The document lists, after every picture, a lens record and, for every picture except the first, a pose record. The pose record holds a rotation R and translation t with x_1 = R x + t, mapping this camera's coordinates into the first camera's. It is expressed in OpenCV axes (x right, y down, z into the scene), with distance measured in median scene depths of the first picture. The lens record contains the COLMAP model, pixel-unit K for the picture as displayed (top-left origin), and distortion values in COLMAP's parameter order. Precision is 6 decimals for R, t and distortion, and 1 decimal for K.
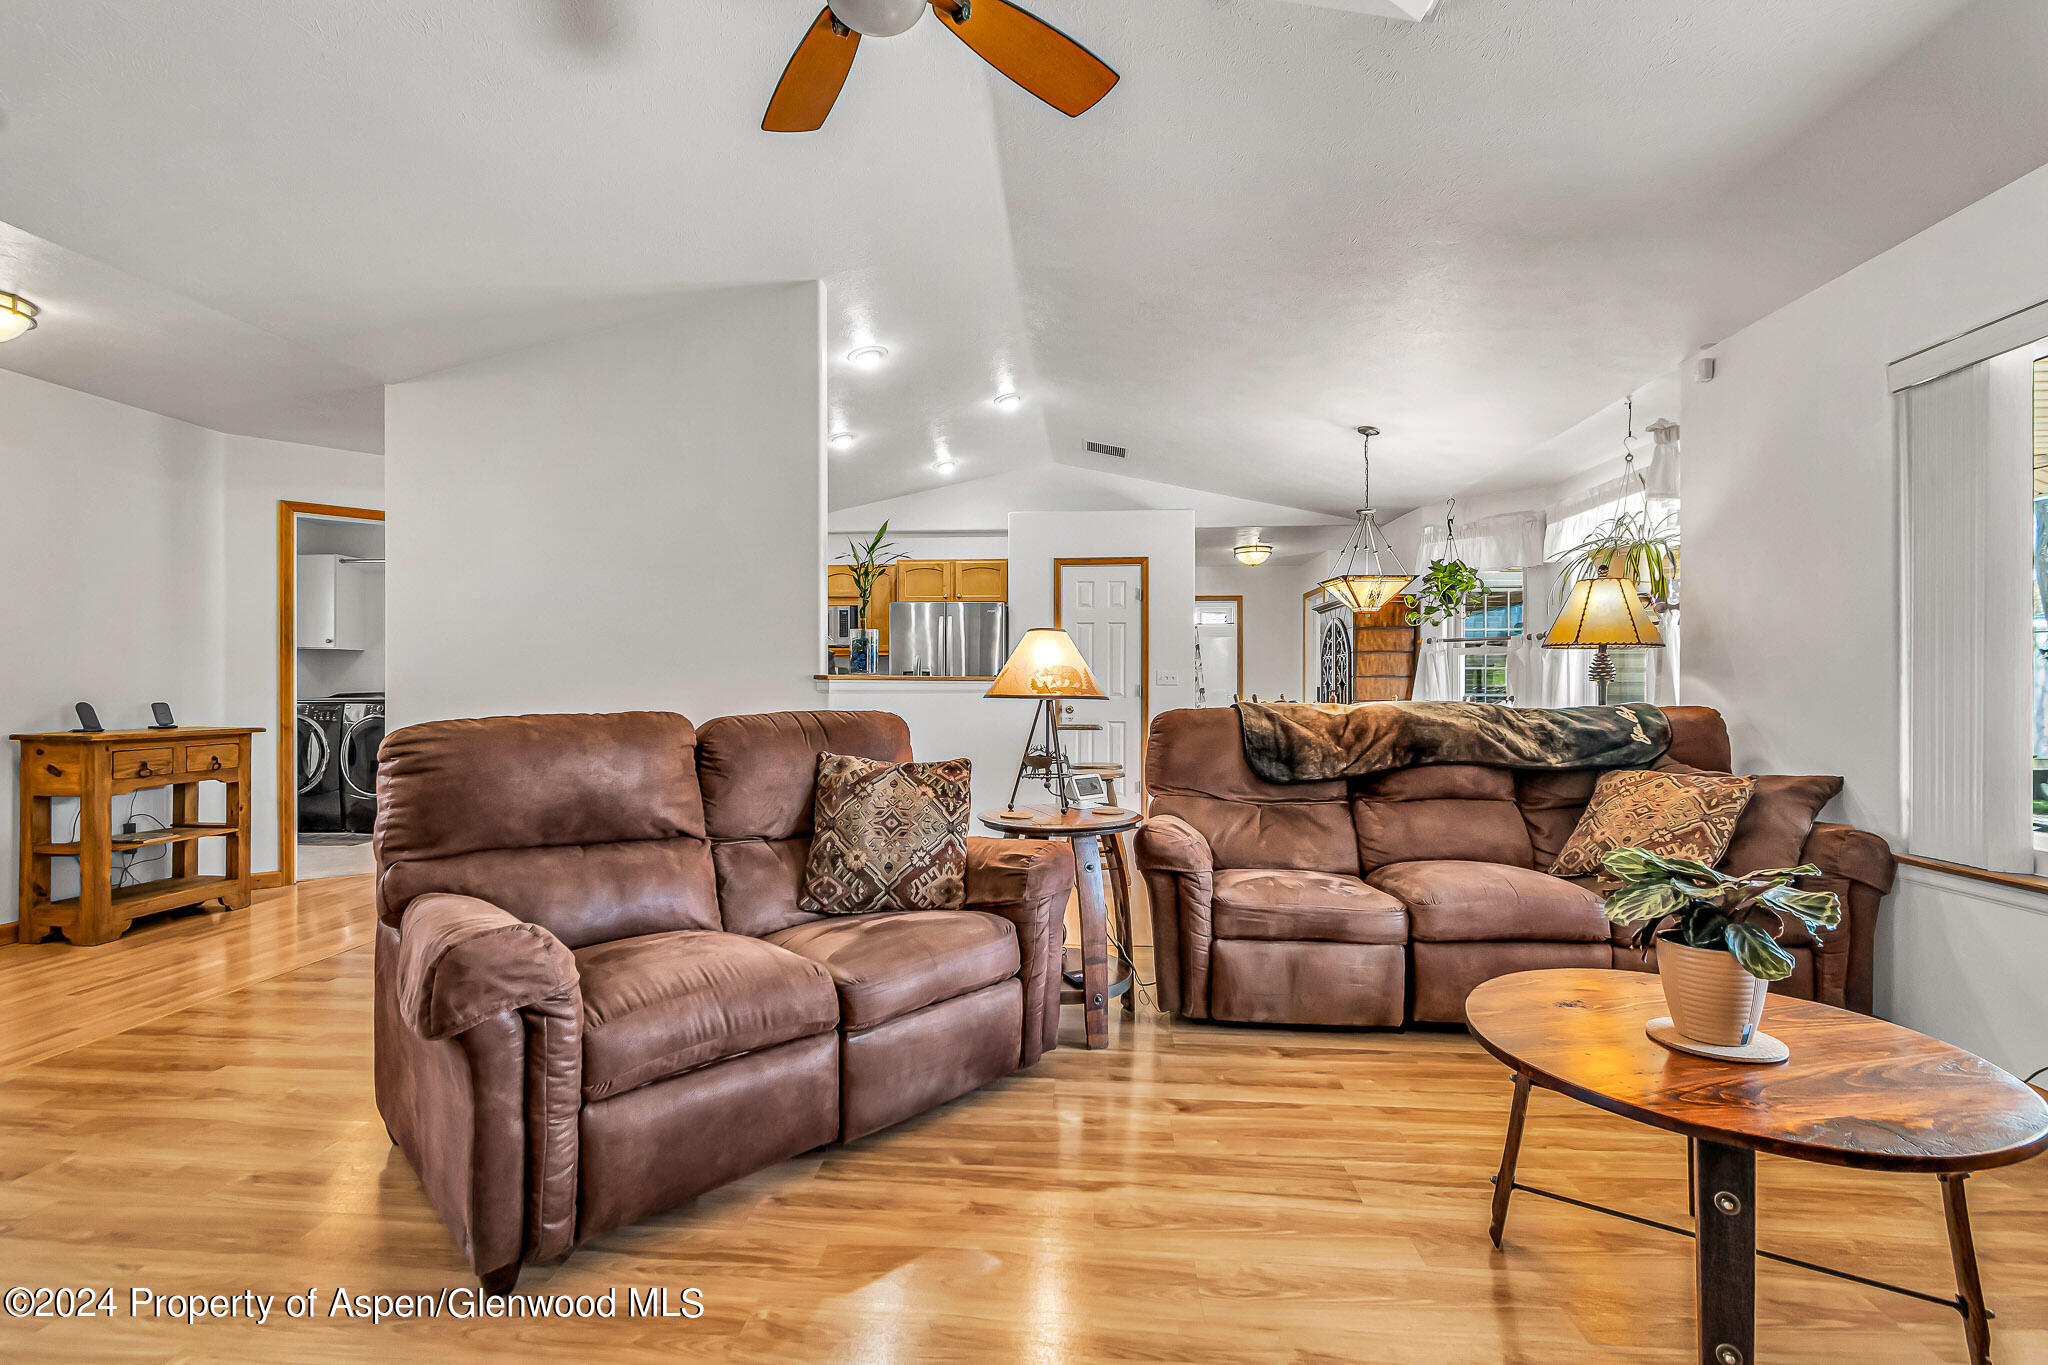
lens RADIAL K [[937.2, 0, 1024.0], [0, 937.2, 682.5], [0, 0, 1]] dist [0.028954, 0.000173]
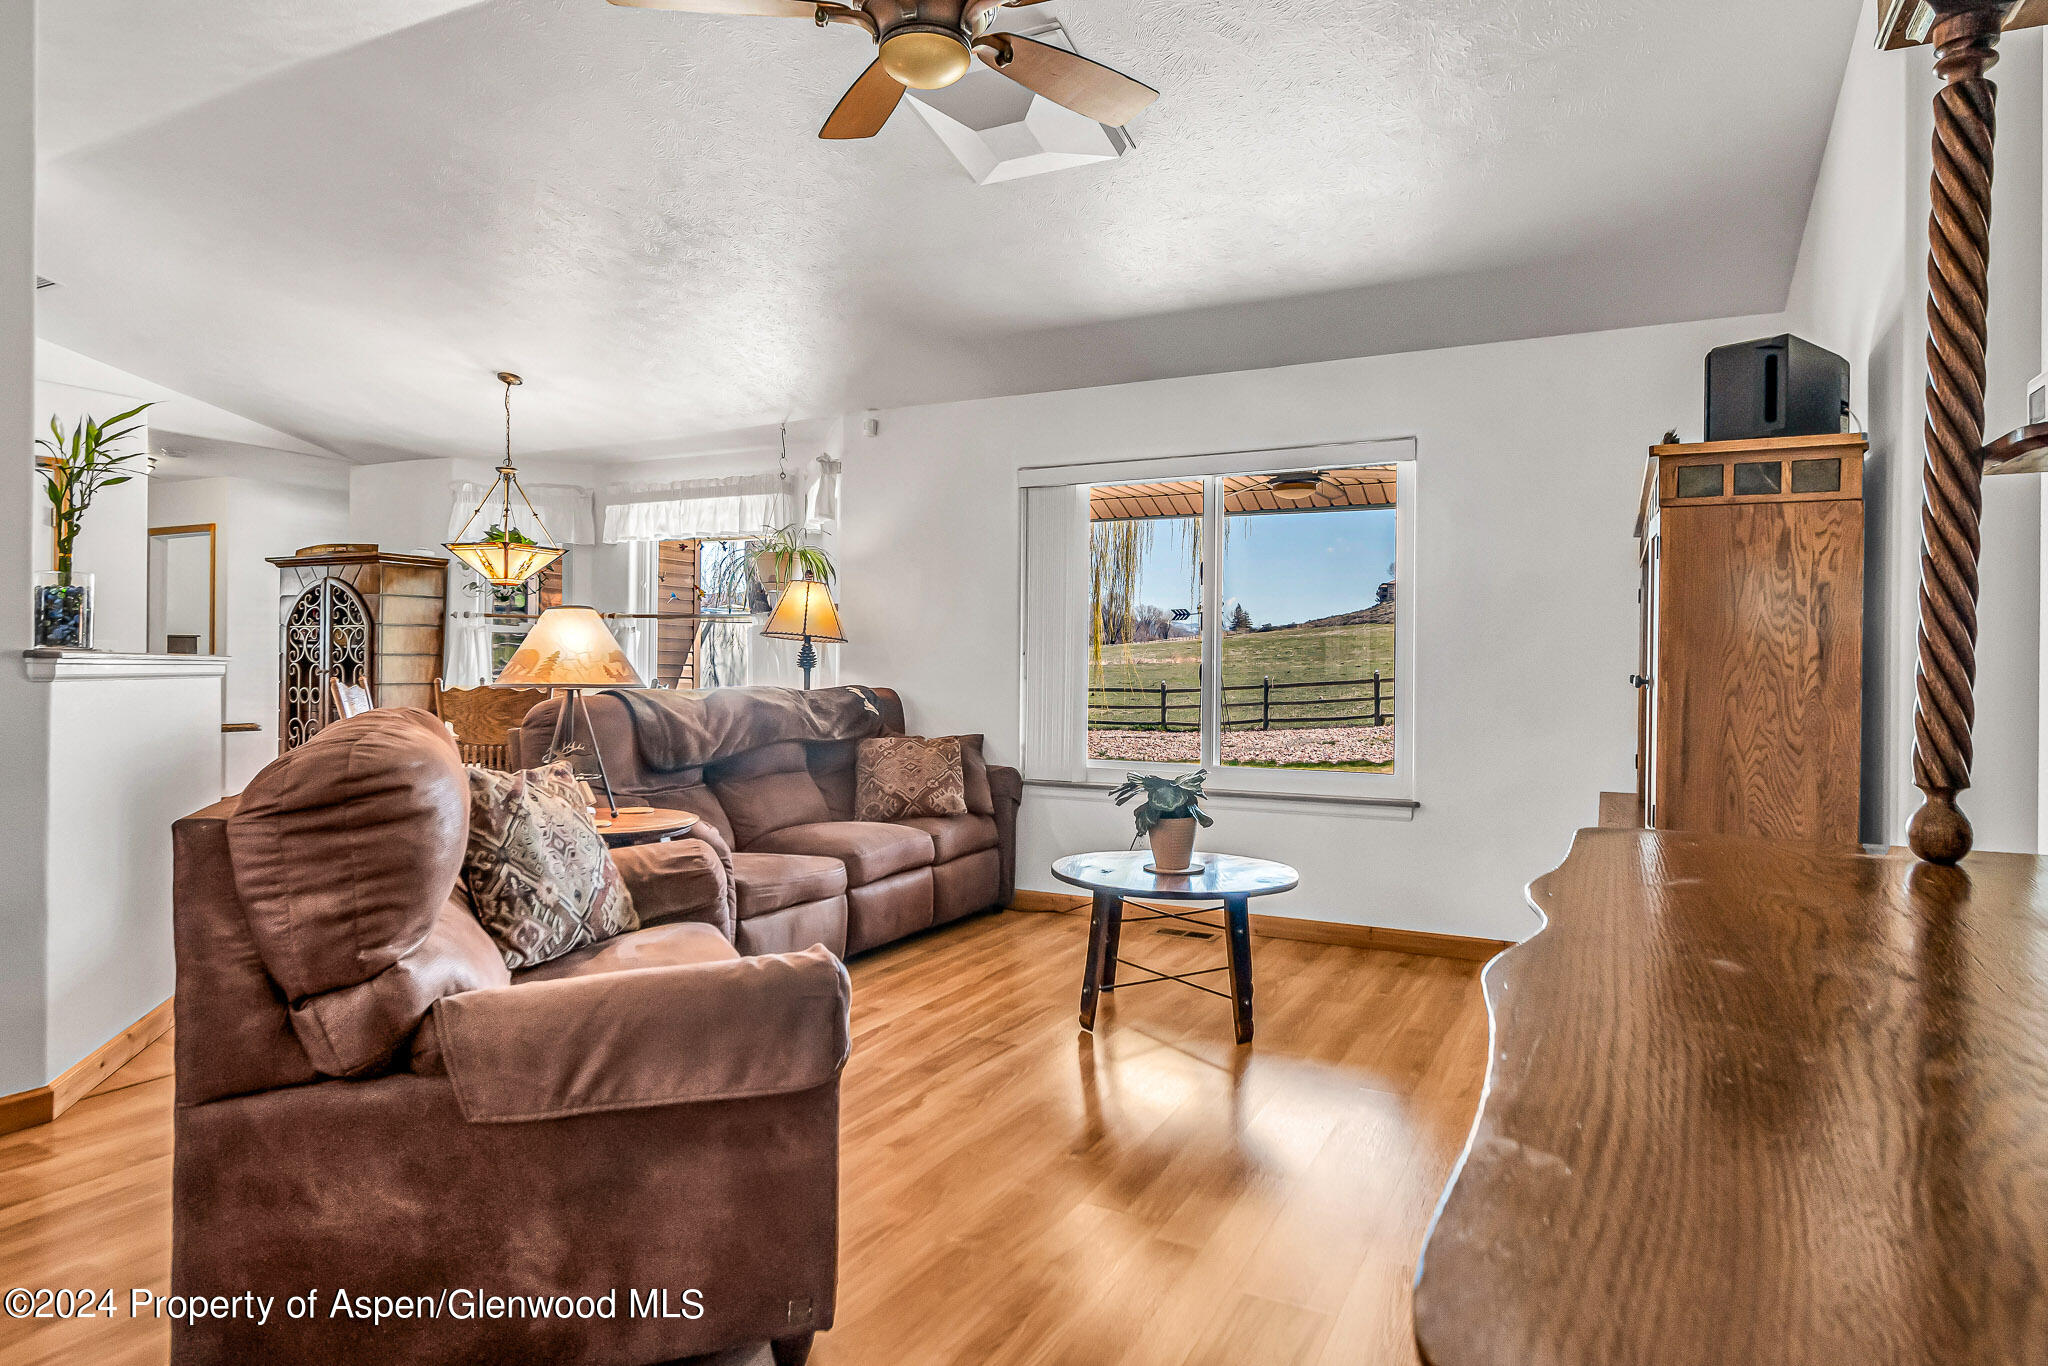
lens RADIAL K [[1199.3, 0, 1024.0], [0, 1199.3, 683.0], [0, 0, 1]] dist [0.001382, 0.000486]
pose [[0.388410, -0.008269, 0.921450, -0.889680], [-0.011582, 0.999837, 0.013854, -0.007687], [-0.921414, -0.016054, 0.388251, 0.218853]]
